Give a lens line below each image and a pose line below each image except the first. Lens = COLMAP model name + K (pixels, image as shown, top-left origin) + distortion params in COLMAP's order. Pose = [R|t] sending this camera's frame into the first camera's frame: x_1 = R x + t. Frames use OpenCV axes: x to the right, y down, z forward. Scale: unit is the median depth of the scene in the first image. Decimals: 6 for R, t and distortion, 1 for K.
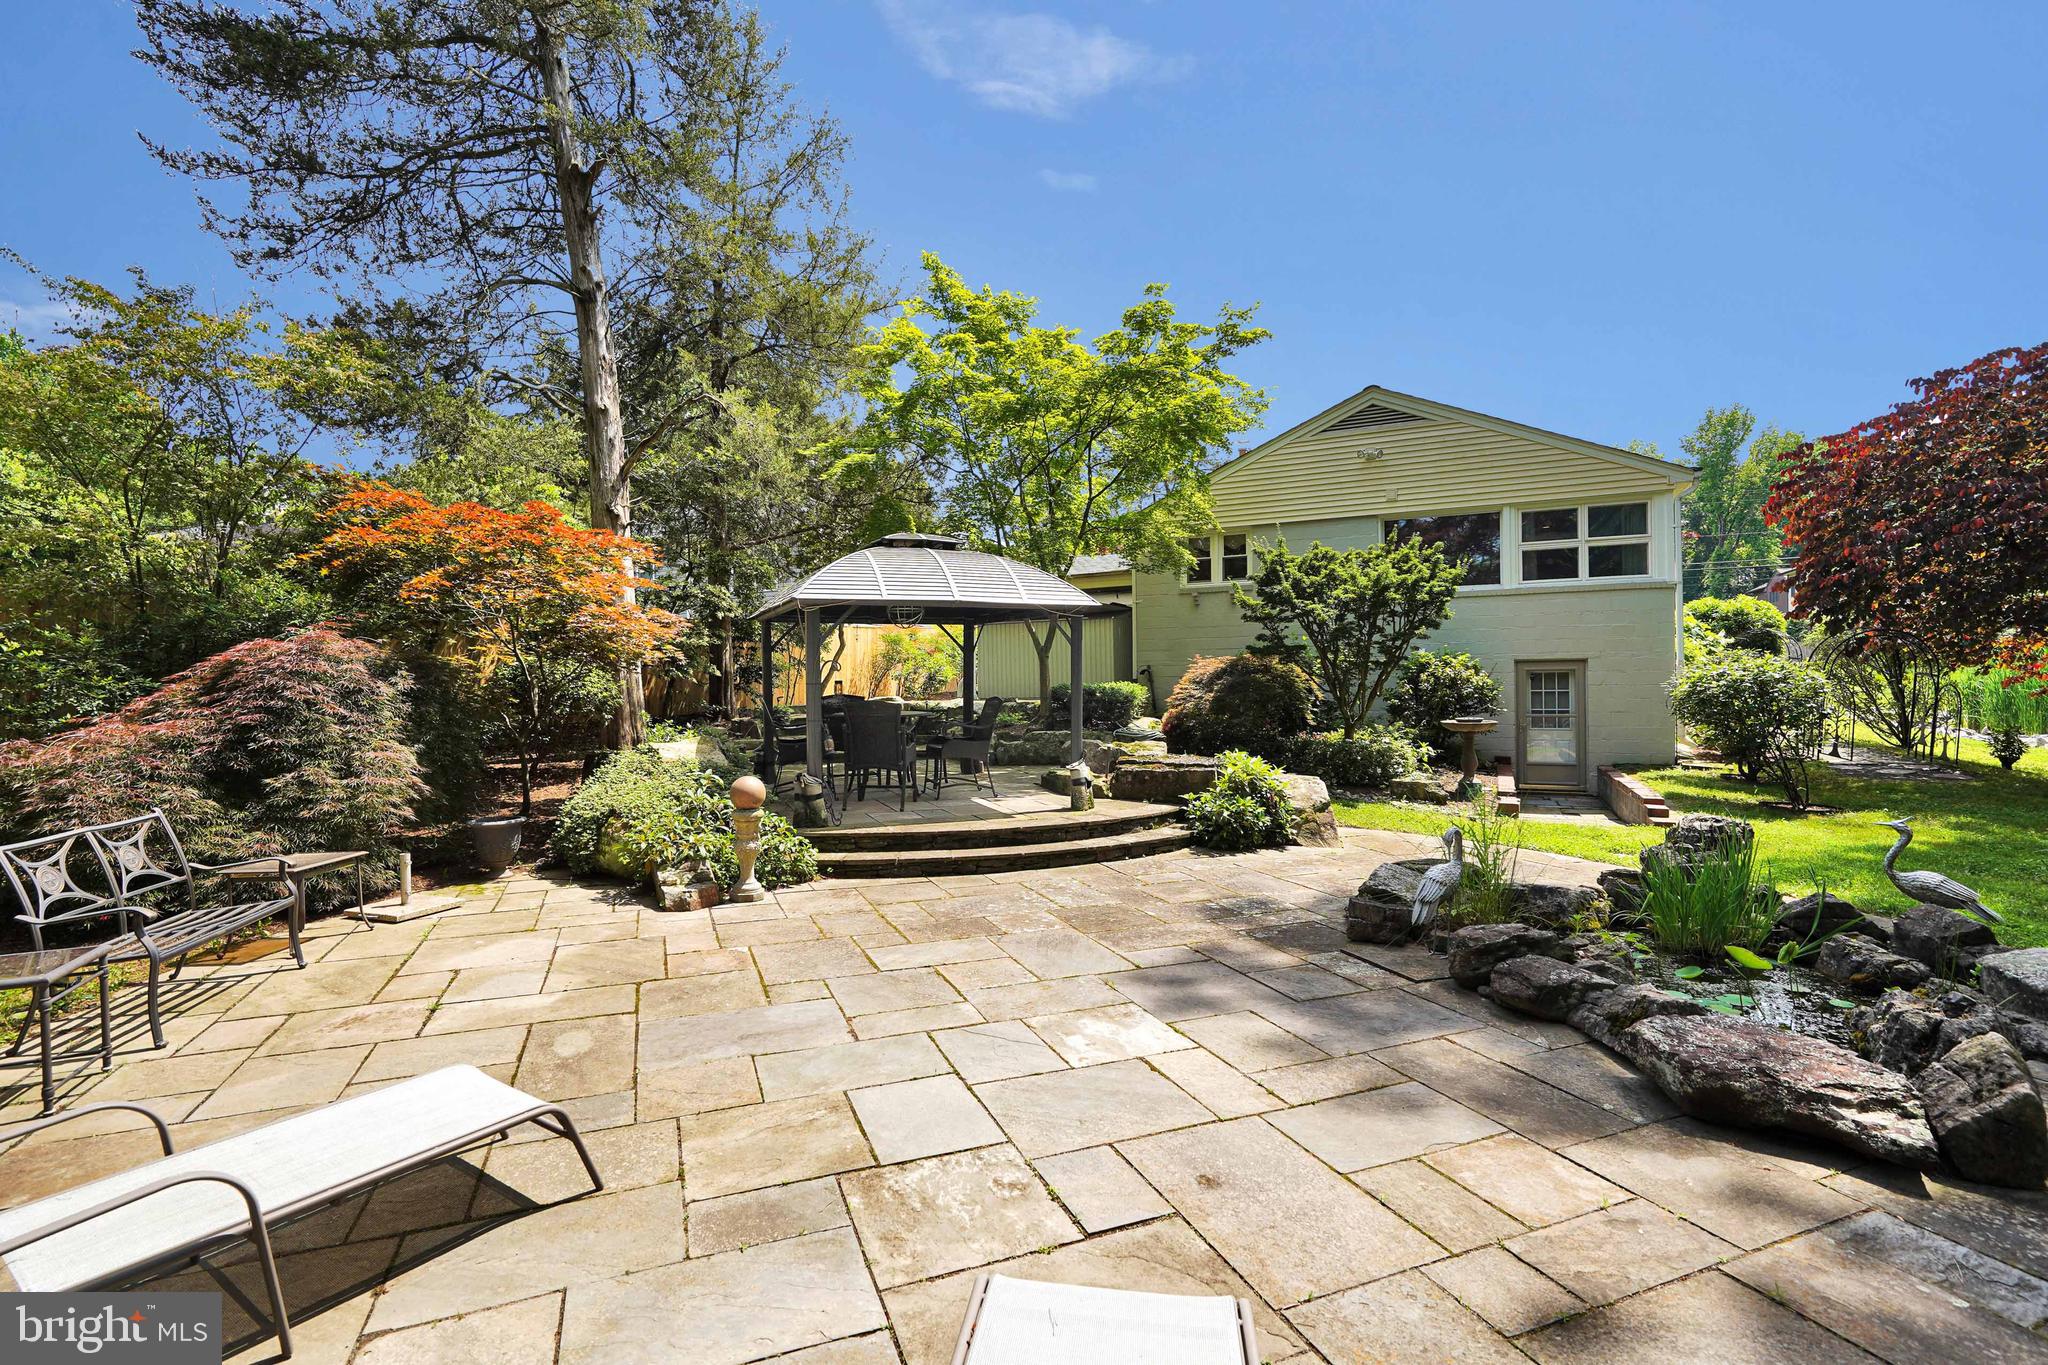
lens RADIAL K [[932.5, 0, 1023.7], [0, 932.5, 676.6], [0, 0, 1]] dist [-0.005888, 0.002782]
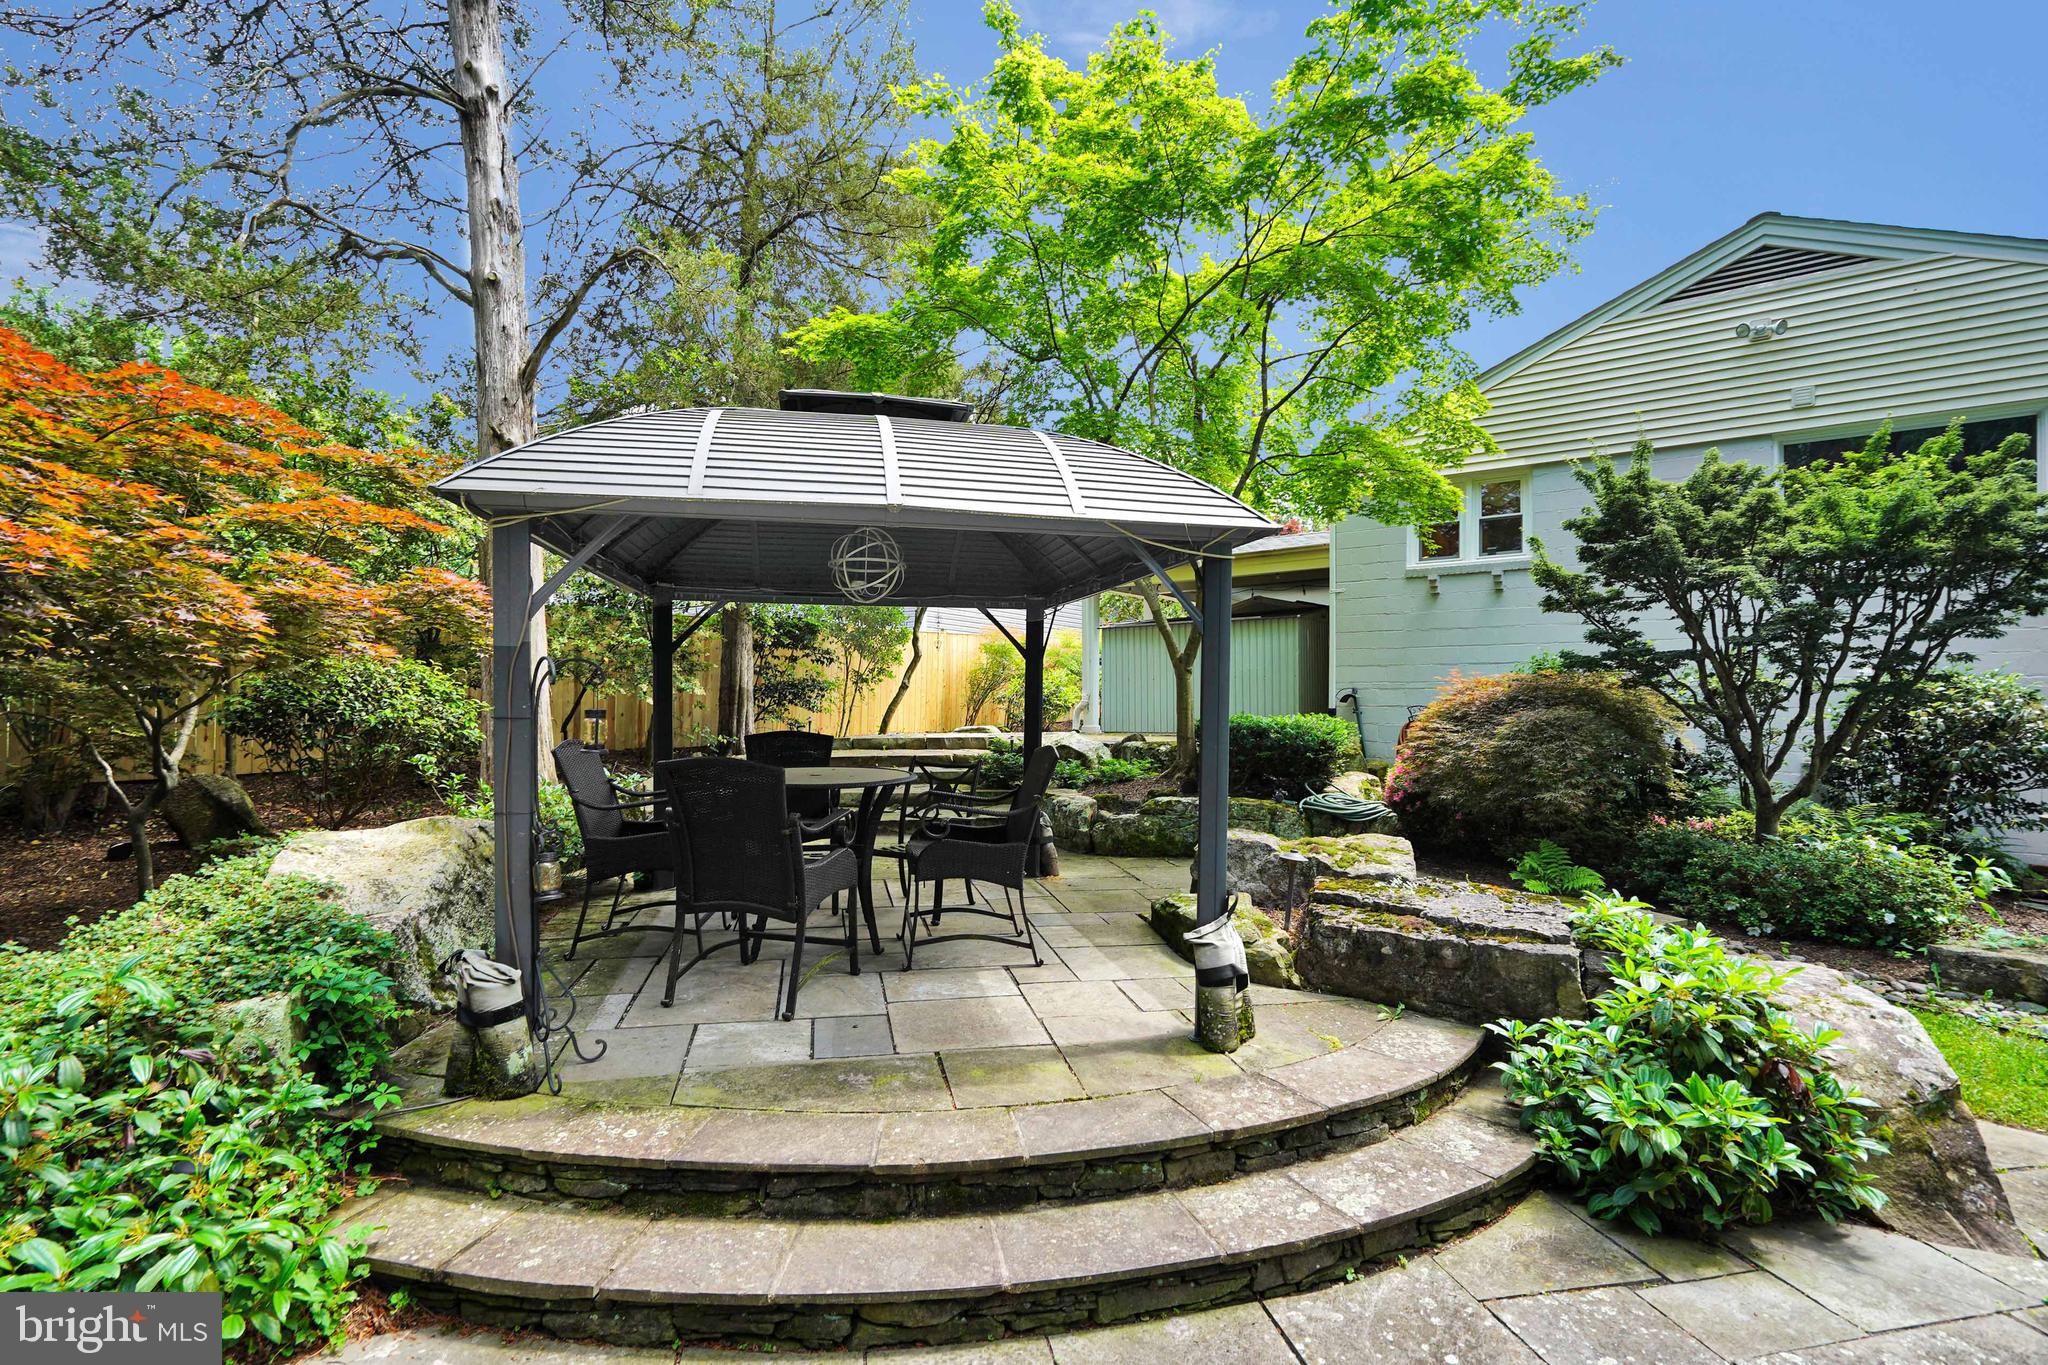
lens RADIAL K [[932.5, 0, 1033.4], [0, 932.5, 692.1], [0, 0, 1]] dist [-0.005888, 0.002782]
pose [[0.984639, 0.014688, -0.173985, 0.036045], [-0.016028, 0.999852, -0.006303, -0.002369], [0.173866, 0.008995, 0.984728, 0.429751]]
